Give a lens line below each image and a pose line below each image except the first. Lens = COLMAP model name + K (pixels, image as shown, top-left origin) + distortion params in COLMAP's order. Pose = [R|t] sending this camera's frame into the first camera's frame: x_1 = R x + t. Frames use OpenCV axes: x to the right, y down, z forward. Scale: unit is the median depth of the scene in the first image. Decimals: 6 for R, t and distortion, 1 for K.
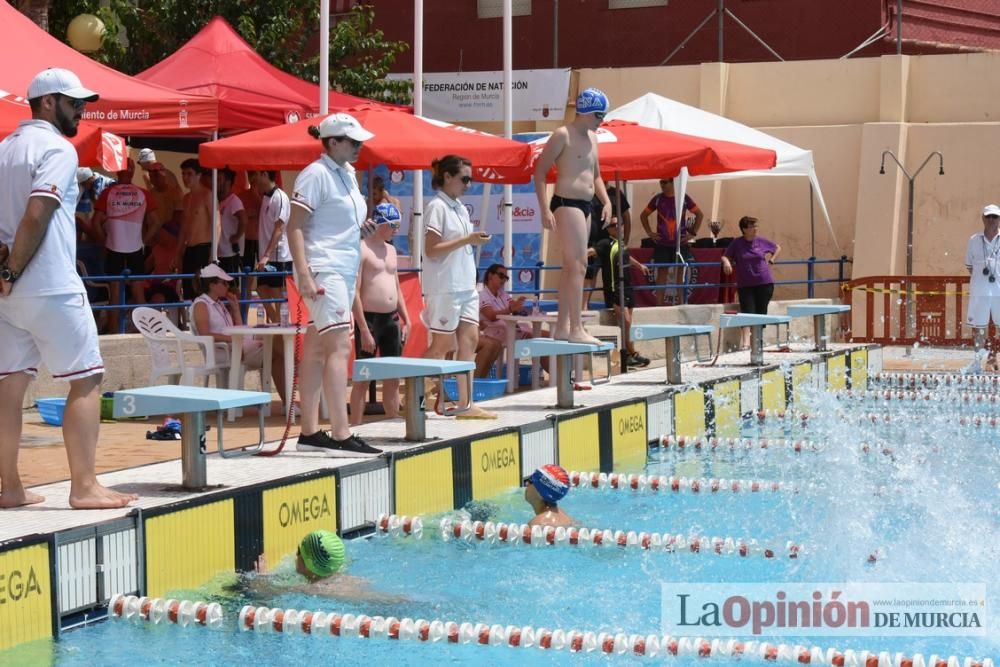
lens RADIAL K [[3663.0, 0, 515.8], [0, 3663.0, 335.0], [0, 0, 1]] dist [0.065059, 3.320304]
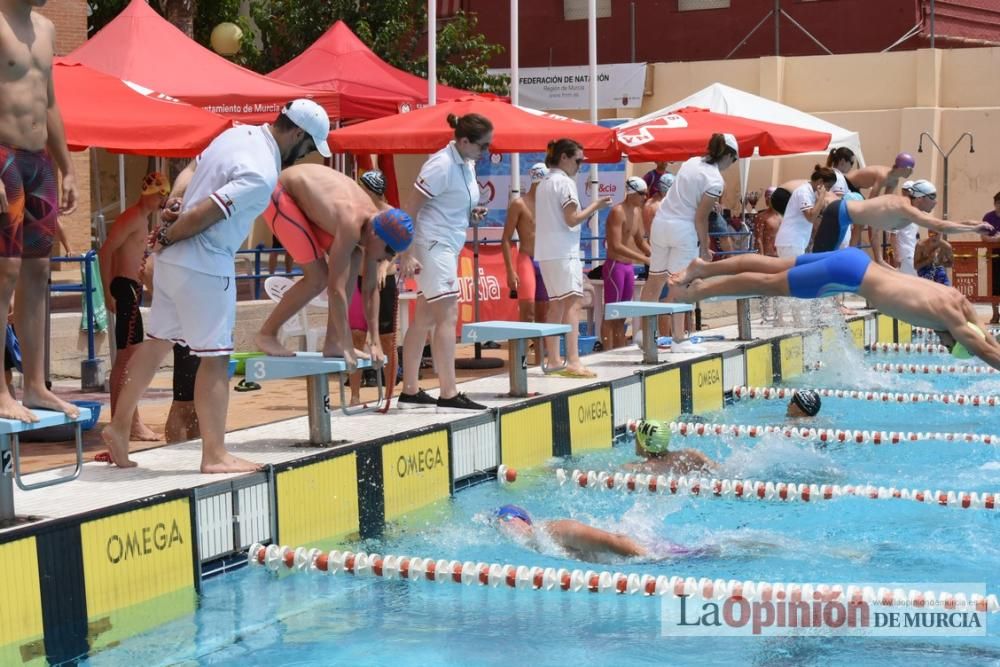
lens RADIAL K [[2614.3, 0, 494.5], [0, 2614.3, 274.9], [0, 0, 1]] dist [-0.296196, 2.082842]
pose [[0.999610, -0.010516, -0.025866, -0.012999], [0.010601, 0.999939, 0.003144, -0.010079], [0.025832, -0.003417, 0.999660, 0.195256]]
